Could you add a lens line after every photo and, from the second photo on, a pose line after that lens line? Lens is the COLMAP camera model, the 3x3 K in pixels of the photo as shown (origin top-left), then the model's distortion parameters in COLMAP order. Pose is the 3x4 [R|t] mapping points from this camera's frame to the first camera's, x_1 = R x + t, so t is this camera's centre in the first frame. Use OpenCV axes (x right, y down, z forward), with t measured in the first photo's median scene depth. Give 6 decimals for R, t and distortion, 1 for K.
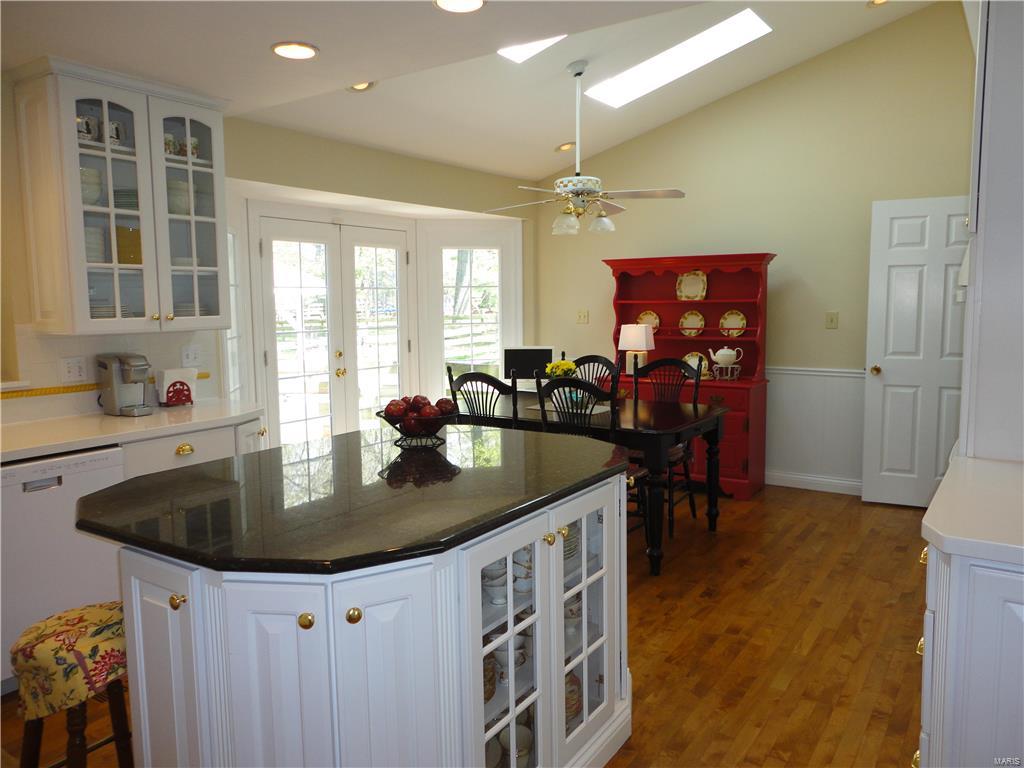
lens RADIAL K [[745.7, 0, 515.1], [0, 745.7, 382.5], [0, 0, 1]] dist [-0.014343, 0.015896]
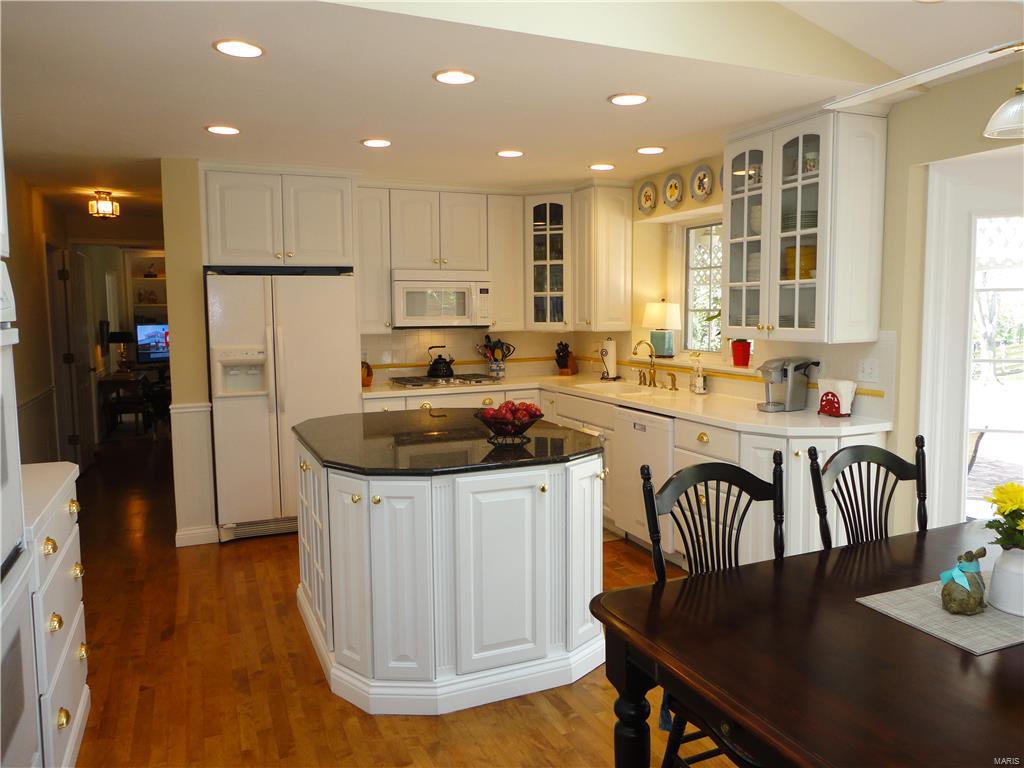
lens RADIAL K [[745.7, 0, 515.8], [0, 745.7, 380.4], [0, 0, 1]] dist [-0.014343, 0.015896]
pose [[-0.535296, 0.099753, -0.838754, 0.644211], [-0.073711, 0.983697, 0.164033, -0.157100], [0.841442, 0.149632, -0.519216, 1.209873]]
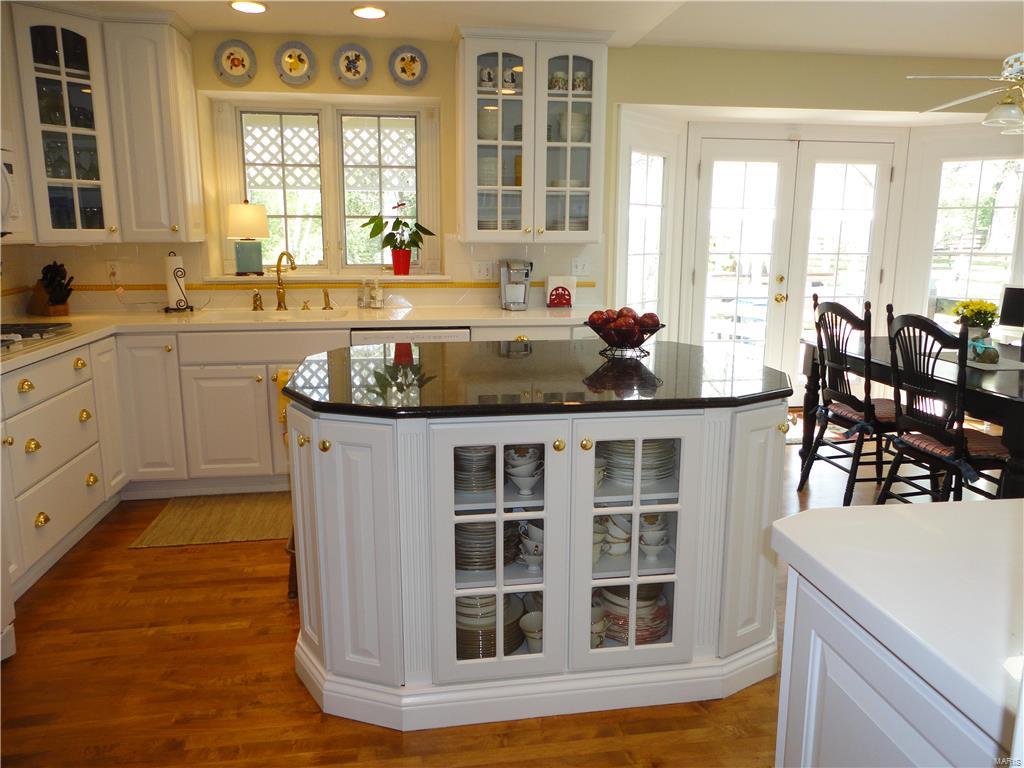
lens RADIAL K [[745.7, 0, 515.6], [0, 745.7, 384.9], [0, 0, 1]] dist [-0.014343, 0.015896]
pose [[0.675944, 0.164383, -0.718386, 0.393654], [-0.092858, 0.986034, 0.138254, -0.005263], [0.731080, -0.026744, 0.681768, 0.138211]]
